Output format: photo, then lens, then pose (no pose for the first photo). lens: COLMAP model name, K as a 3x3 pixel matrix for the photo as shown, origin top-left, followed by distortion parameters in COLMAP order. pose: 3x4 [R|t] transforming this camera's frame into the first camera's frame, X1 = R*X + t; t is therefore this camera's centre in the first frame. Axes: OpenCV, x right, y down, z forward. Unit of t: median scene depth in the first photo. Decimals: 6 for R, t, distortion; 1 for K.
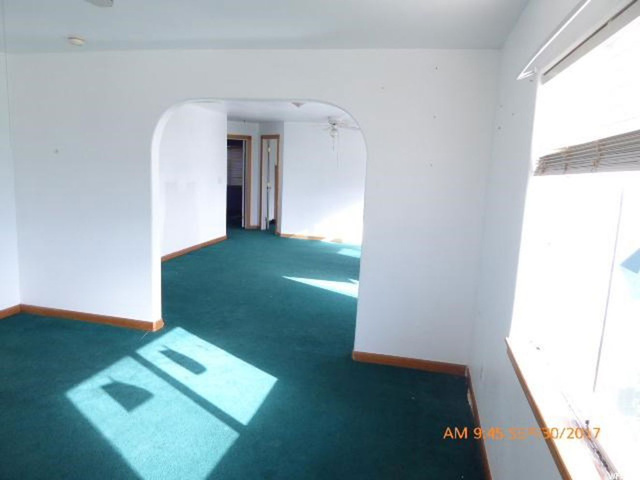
lens RADIAL K [[461.8, 0, 320.0], [0, 461.8, 240.0], [0, 0, 1]] dist [-0.004077, -0.004918]
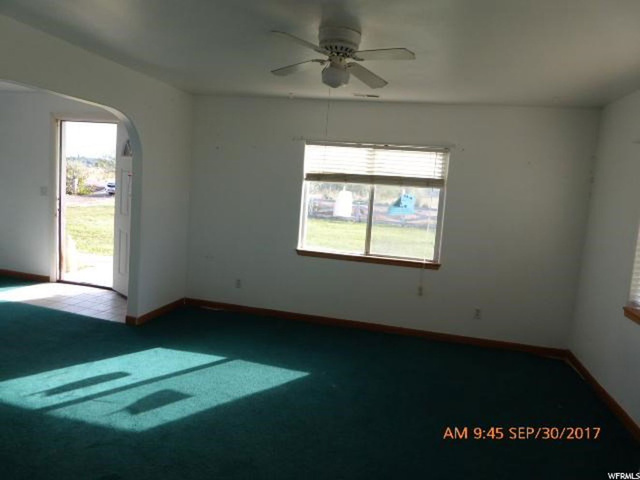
lens RADIAL K [[461.8, 0, 320.0], [0, 461.8, 240.0], [0, 0, 1]] dist [-0.004077, -0.004918]
pose [[-0.007057, -0.164234, 0.986396, -1.336661], [0.086943, 0.982584, 0.164222, -0.146708], [-0.996188, 0.086919, 0.007345, 0.589316]]
